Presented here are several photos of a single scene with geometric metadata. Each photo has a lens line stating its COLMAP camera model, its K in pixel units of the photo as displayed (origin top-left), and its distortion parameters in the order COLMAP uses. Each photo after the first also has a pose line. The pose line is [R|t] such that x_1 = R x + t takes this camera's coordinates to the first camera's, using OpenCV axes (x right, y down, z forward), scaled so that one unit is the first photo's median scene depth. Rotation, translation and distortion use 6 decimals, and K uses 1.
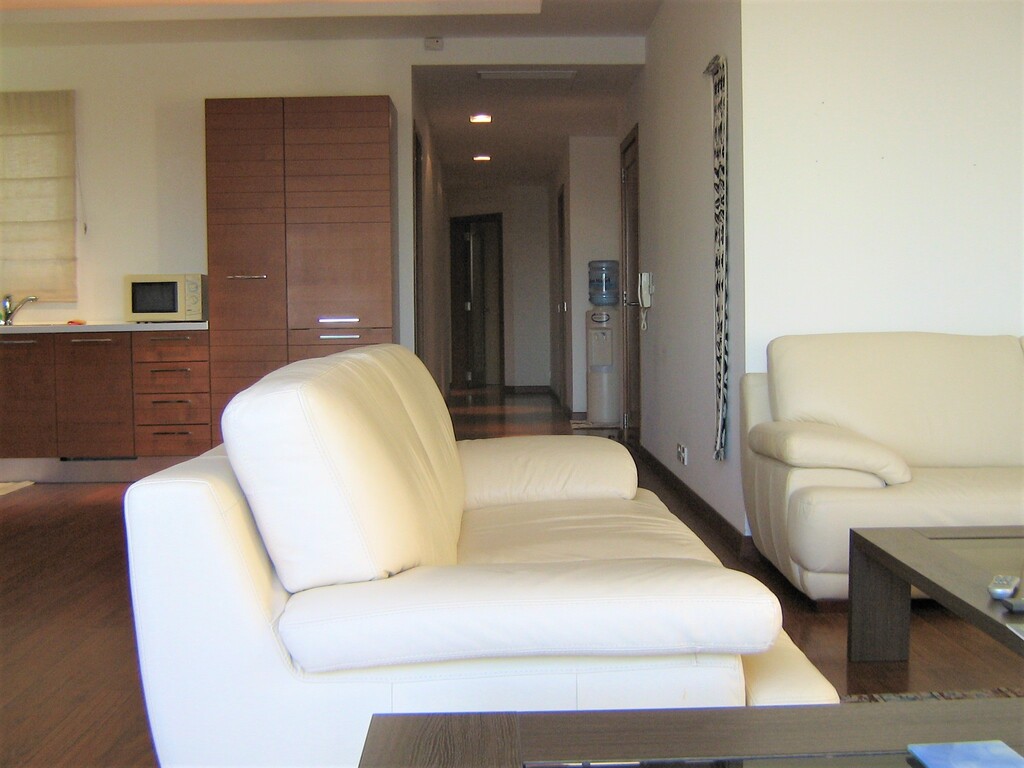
lens RADIAL K [[1274.0, 0, 512.0], [0, 1274.0, 384.0], [0, 0, 1]] dist [-0.079690, -0.074829]
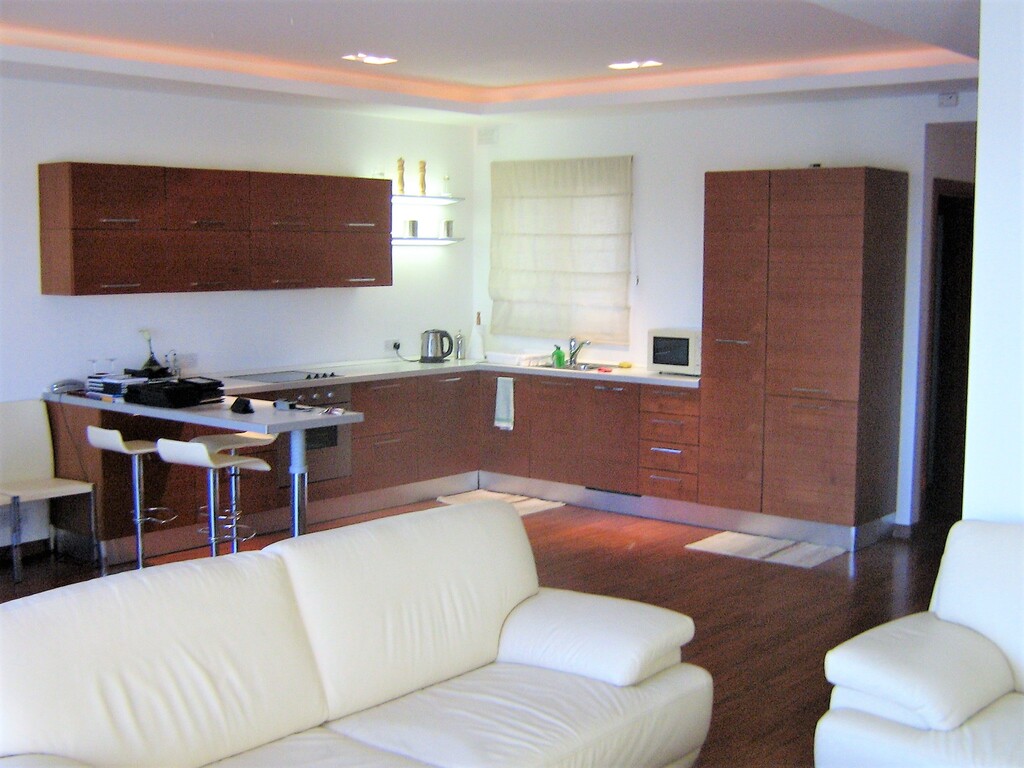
lens RADIAL K [[1274.0, 0, 512.0], [0, 1274.0, 384.0], [0, 0, 1]] dist [-0.079690, -0.074829]
pose [[0.757130, 0.083767, -0.647871, 0.328830], [-0.049874, 0.996262, 0.070528, -0.110714], [0.651357, -0.021087, 0.758478, 0.073537]]
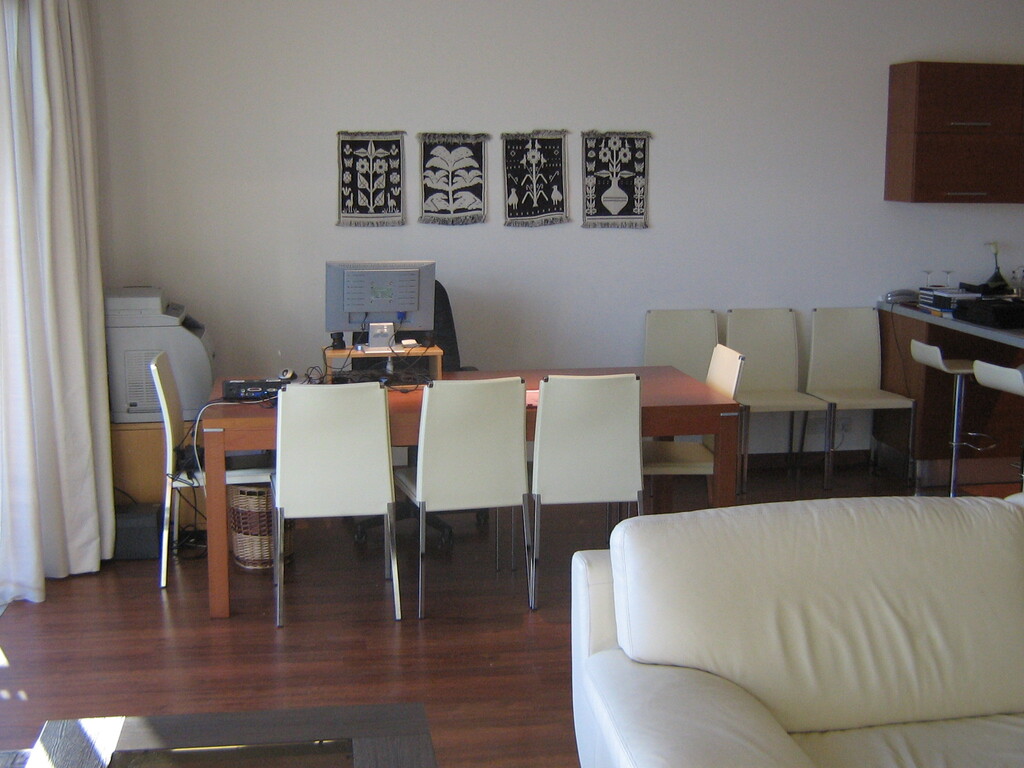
lens RADIAL K [[1274.0, 0, 512.0], [0, 1274.0, 384.0], [0, 0, 1]] dist [-0.079690, -0.074829]
pose [[0.154674, 0.187393, -0.970031, 0.319648], [-0.061264, 0.981776, 0.179893, -0.110770], [0.986064, 0.031603, 0.163336, 0.146767]]
